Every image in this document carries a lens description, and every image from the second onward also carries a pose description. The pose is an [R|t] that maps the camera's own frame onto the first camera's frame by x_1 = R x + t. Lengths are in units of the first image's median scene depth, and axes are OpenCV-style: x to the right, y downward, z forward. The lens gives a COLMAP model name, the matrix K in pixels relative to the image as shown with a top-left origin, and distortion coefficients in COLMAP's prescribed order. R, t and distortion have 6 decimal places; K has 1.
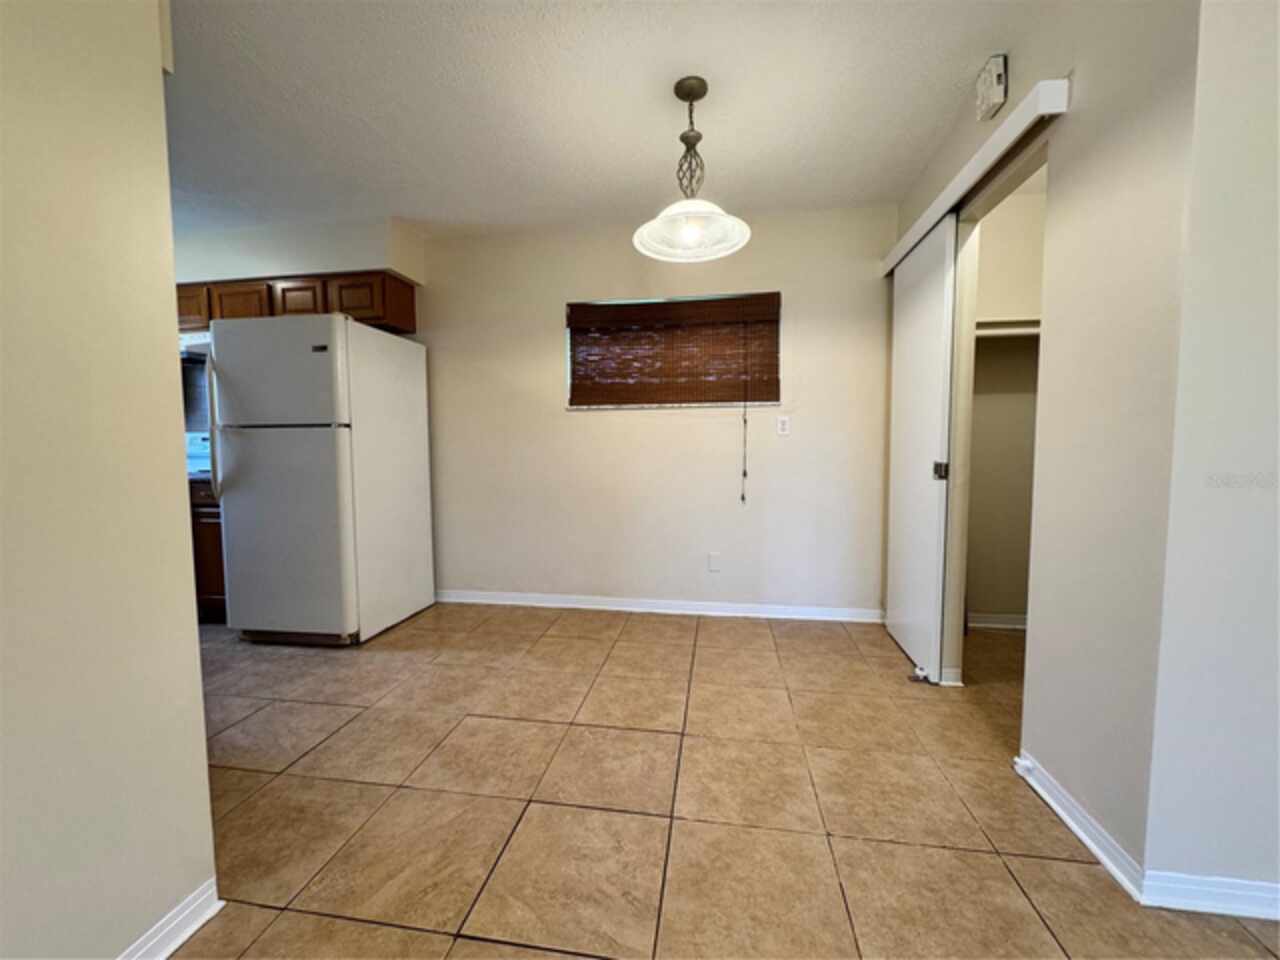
lens RADIAL K [[509.7, 0, 640.0], [0, 509.7, 477.3], [0, 0, 1]] dist [0.000000, -0.000046]
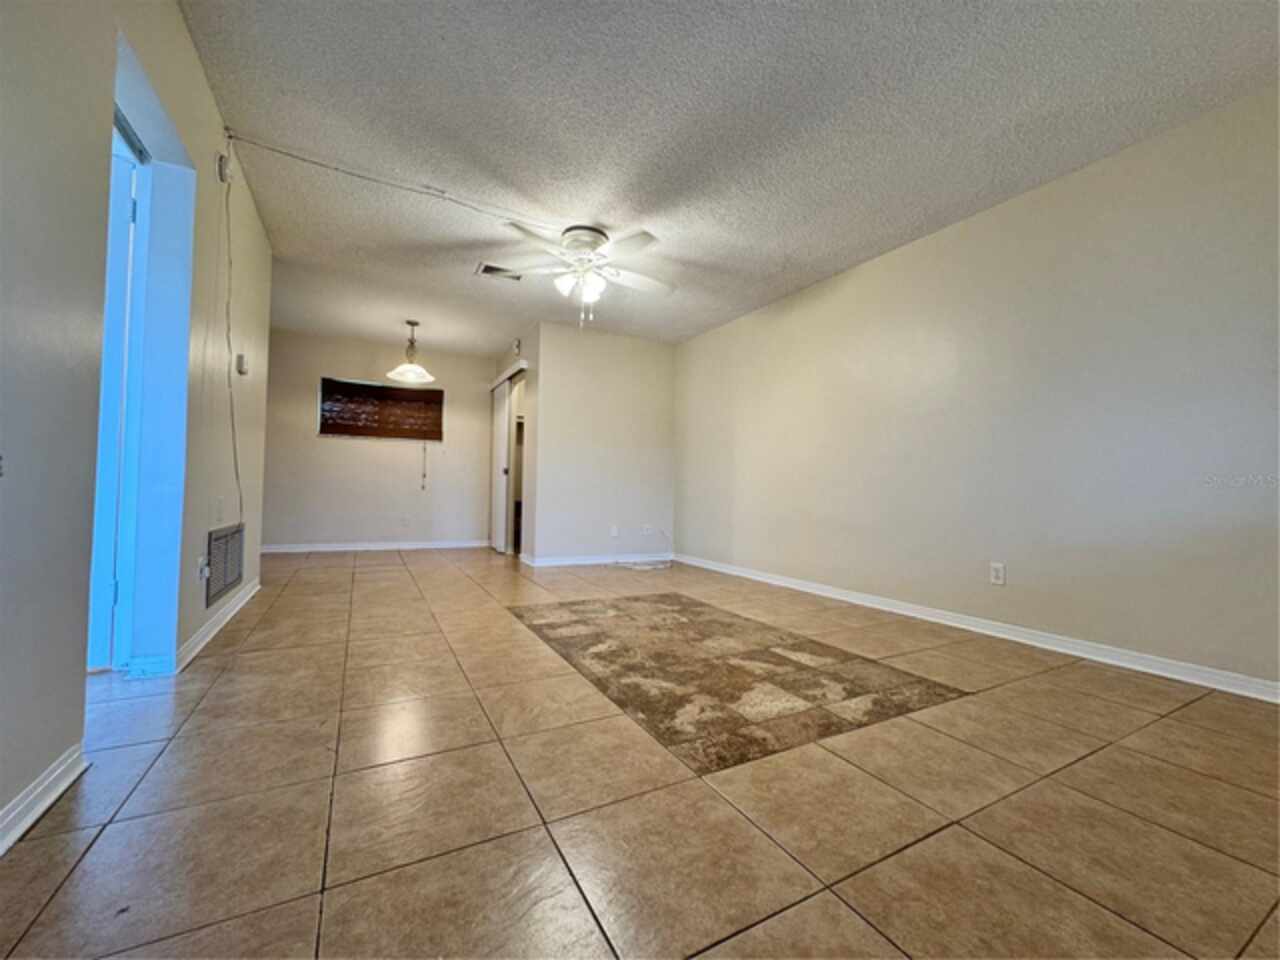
lens RADIAL K [[509.7, 0, 641.8], [0, 509.7, 477.3], [0, 0, 1]] dist [0.000000, -0.000046]
pose [[0.791342, 0.037243, 0.610238, -0.338437], [0.013731, 0.996808, -0.078641, 0.168154], [-0.611219, 0.070611, 0.788305, -1.099395]]
